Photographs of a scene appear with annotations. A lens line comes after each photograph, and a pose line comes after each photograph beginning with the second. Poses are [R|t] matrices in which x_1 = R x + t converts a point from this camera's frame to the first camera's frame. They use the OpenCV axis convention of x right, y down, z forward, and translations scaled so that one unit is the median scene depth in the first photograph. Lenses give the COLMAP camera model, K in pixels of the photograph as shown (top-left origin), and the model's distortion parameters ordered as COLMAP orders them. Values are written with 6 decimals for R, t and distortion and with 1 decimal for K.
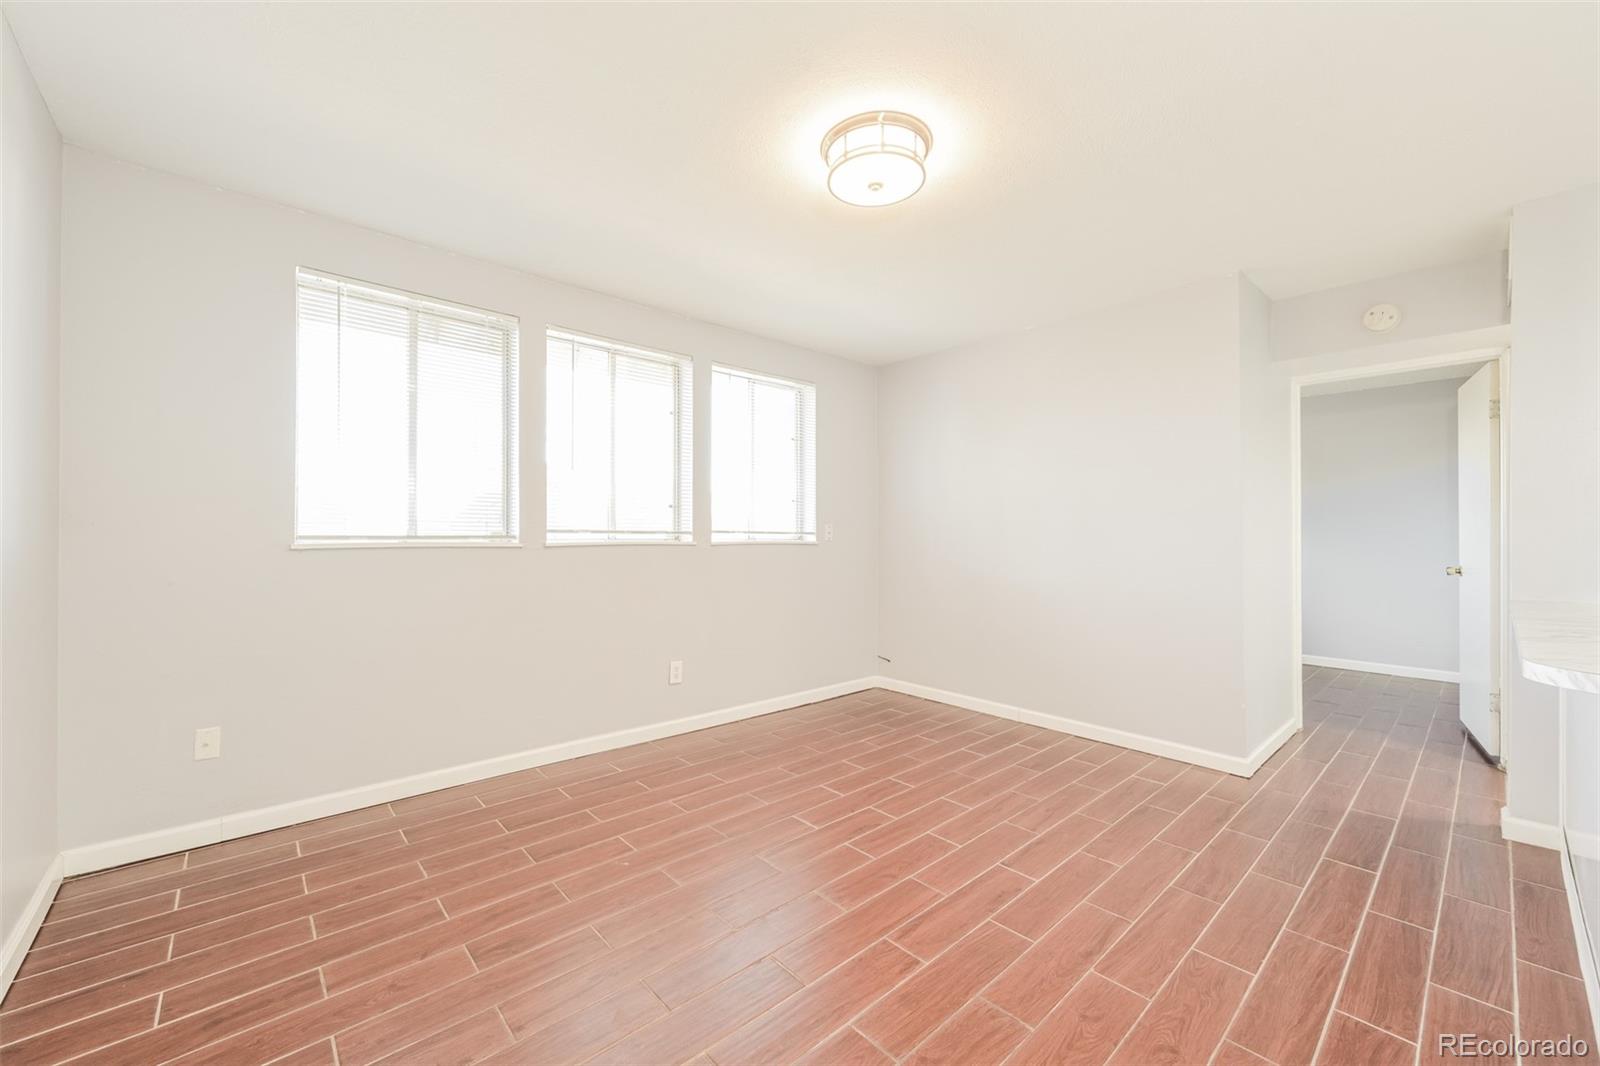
lens RADIAL K [[631.4, 0, 802.0], [0, 631.4, 534.2], [0, 0, 1]] dist [-0.003438, -0.000277]
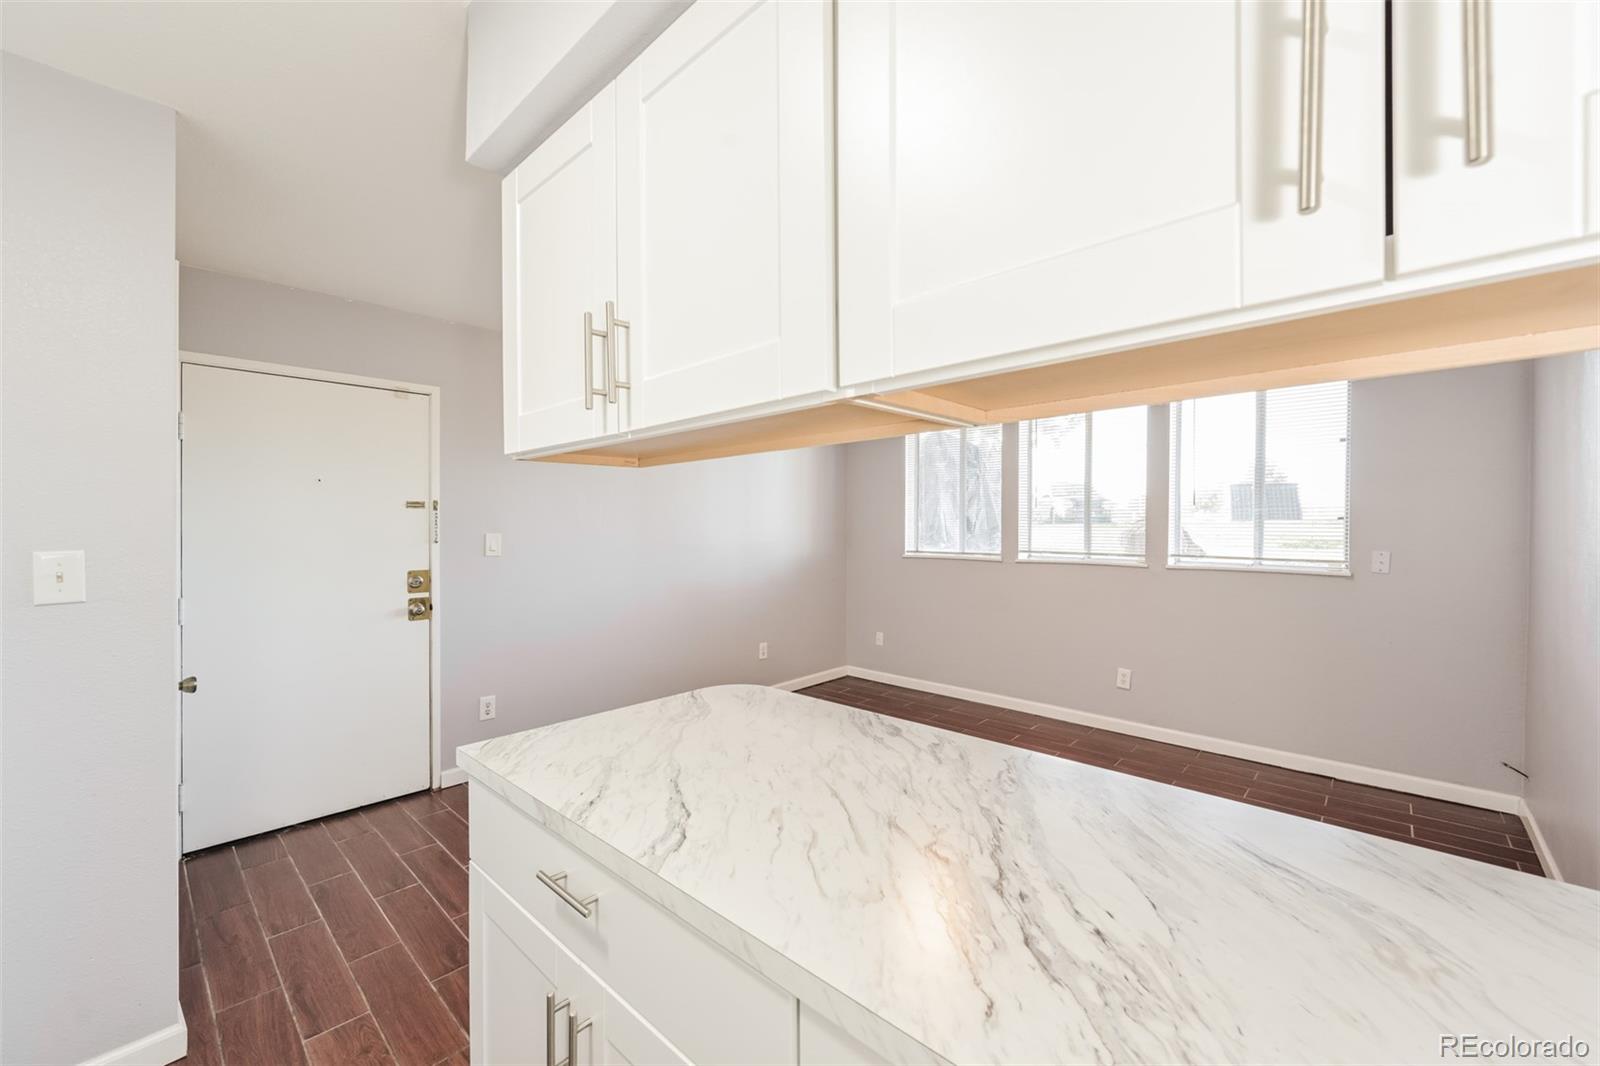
lens RADIAL K [[640.4, 0, 802.8], [0, 640.4, 527.2], [0, 0, 1]] dist [-0.001228, -0.000382]
pose [[0.089310, 0.003422, -0.995998, 1.063103], [0.002891, 0.999989, 0.003695, -0.070365], [0.996000, -0.003210, 0.089299, 0.384979]]
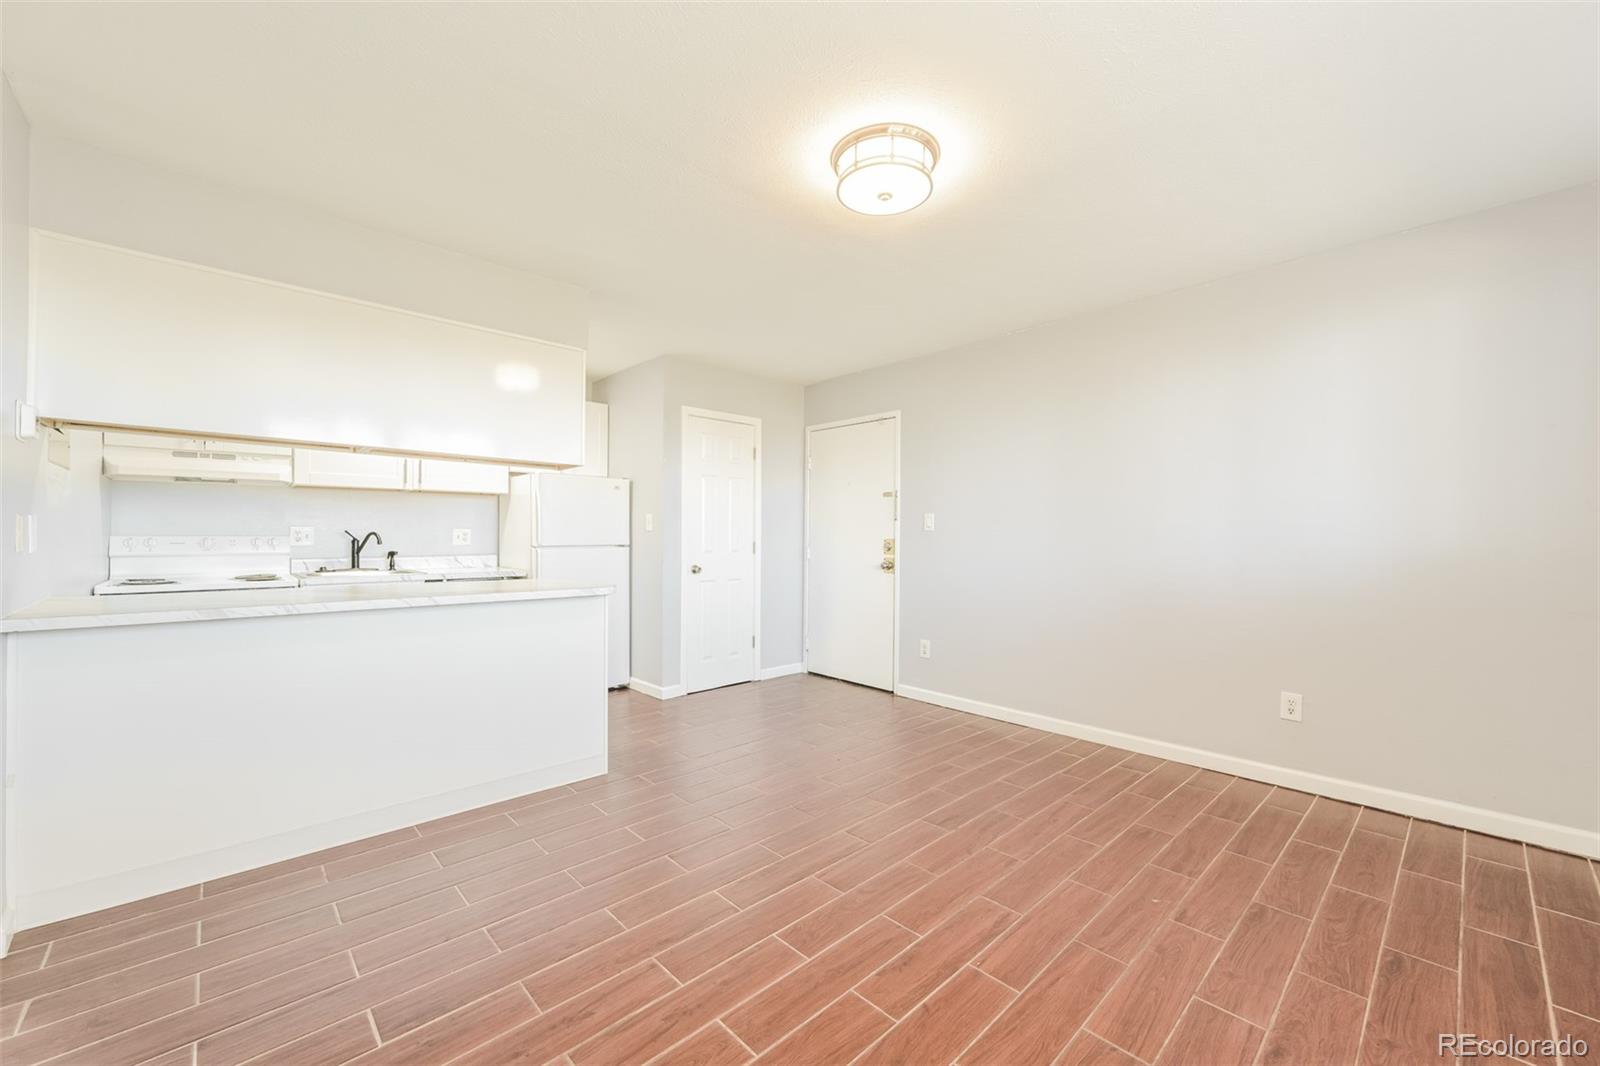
lens RADIAL K [[628.7, 0, 802.6], [0, 628.7, 536.1], [0, 0, 1]] dist [-0.003150, -0.000056]
pose [[-0.999775, -0.007470, -0.019832, 0.180821], [-0.007419, 0.999969, -0.002643, 0.002260], [0.019851, -0.002496, -0.999800, 1.370401]]
